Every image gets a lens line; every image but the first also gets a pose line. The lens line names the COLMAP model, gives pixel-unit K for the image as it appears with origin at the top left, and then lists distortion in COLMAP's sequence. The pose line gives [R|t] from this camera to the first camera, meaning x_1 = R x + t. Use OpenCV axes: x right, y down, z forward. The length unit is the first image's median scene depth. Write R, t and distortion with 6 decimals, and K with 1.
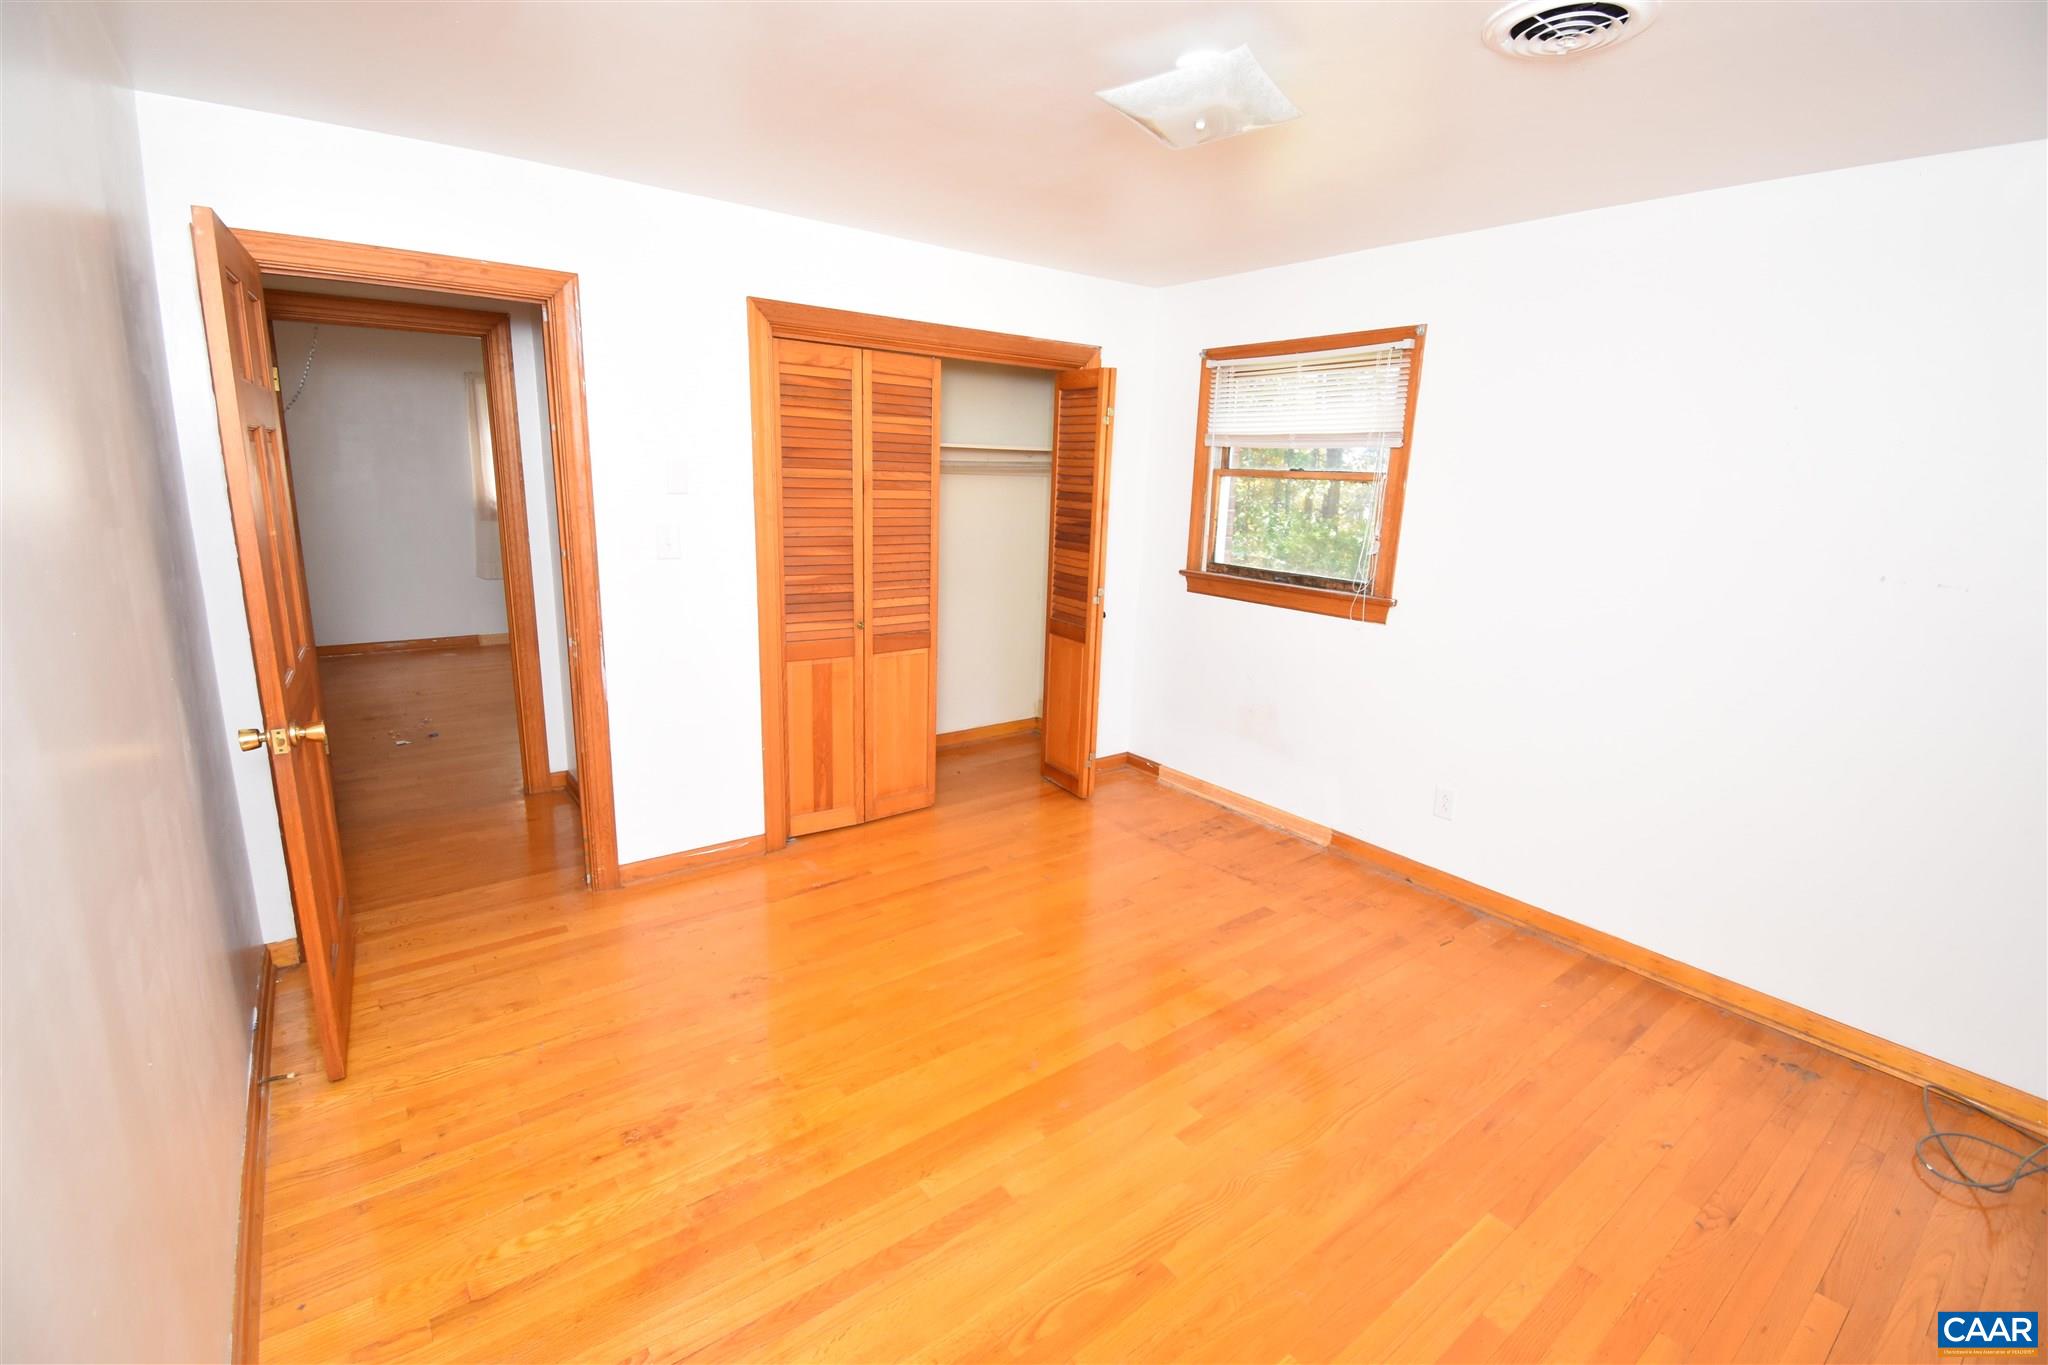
lens RADIAL K [[910.5, 0, 1035.8], [0, 910.5, 678.3], [0, 0, 1]] dist [0.011966, -0.018557]
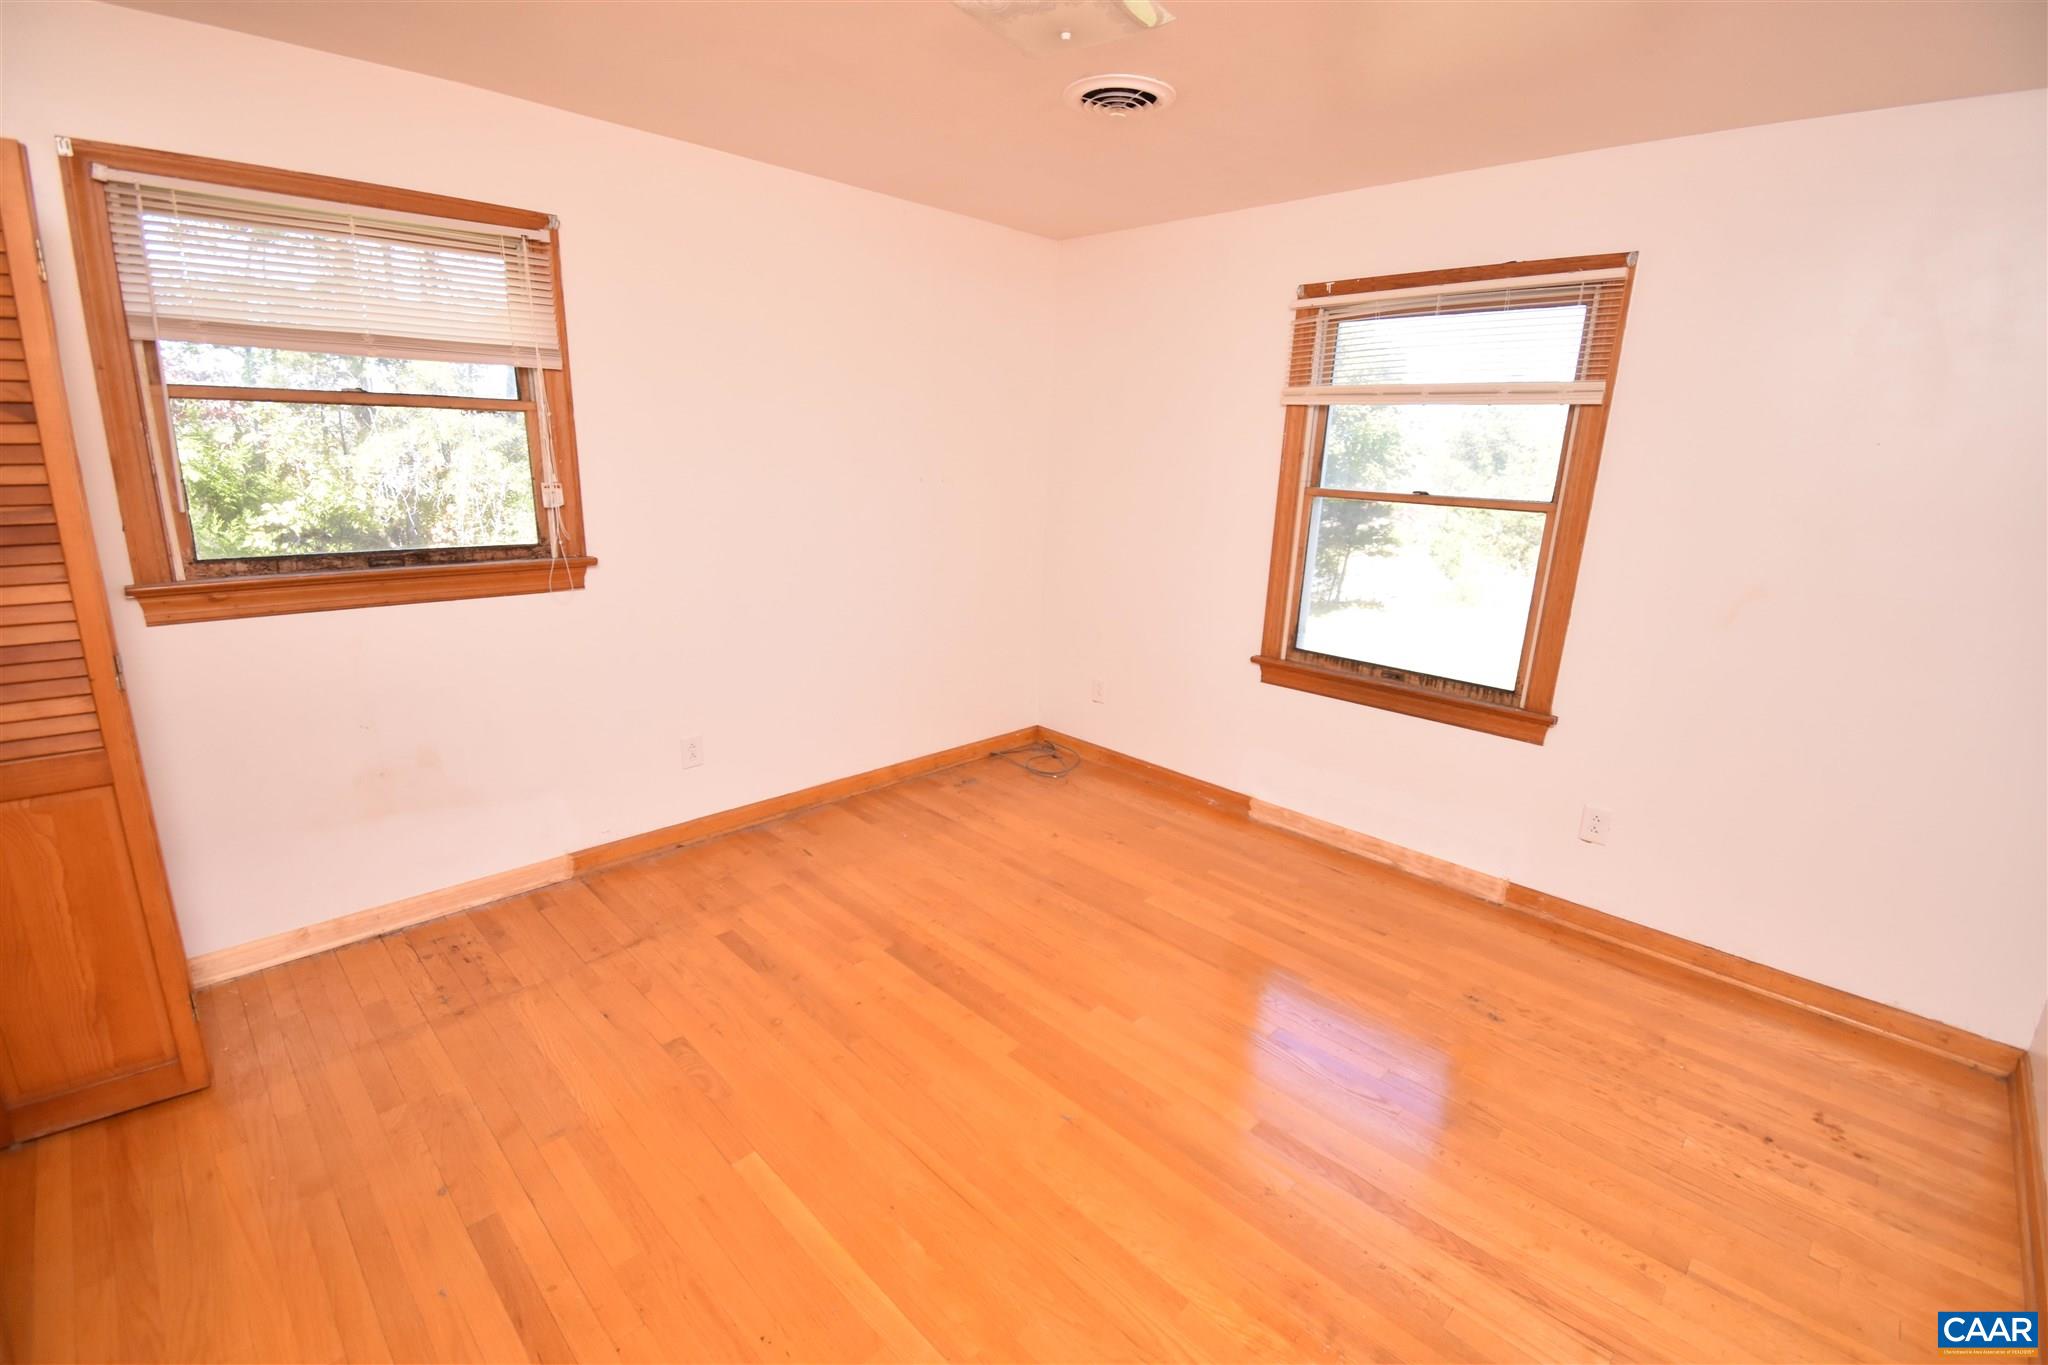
lens RADIAL K [[910.5, 0, 1011.0], [0, 910.5, 677.8], [0, 0, 1]] dist [0.011966, -0.018557]
pose [[-0.131804, -0.288954, 0.948226, -0.517781], [0.183891, 0.932841, 0.309826, -0.182597], [-0.974070, 0.215206, -0.069816, 0.758960]]
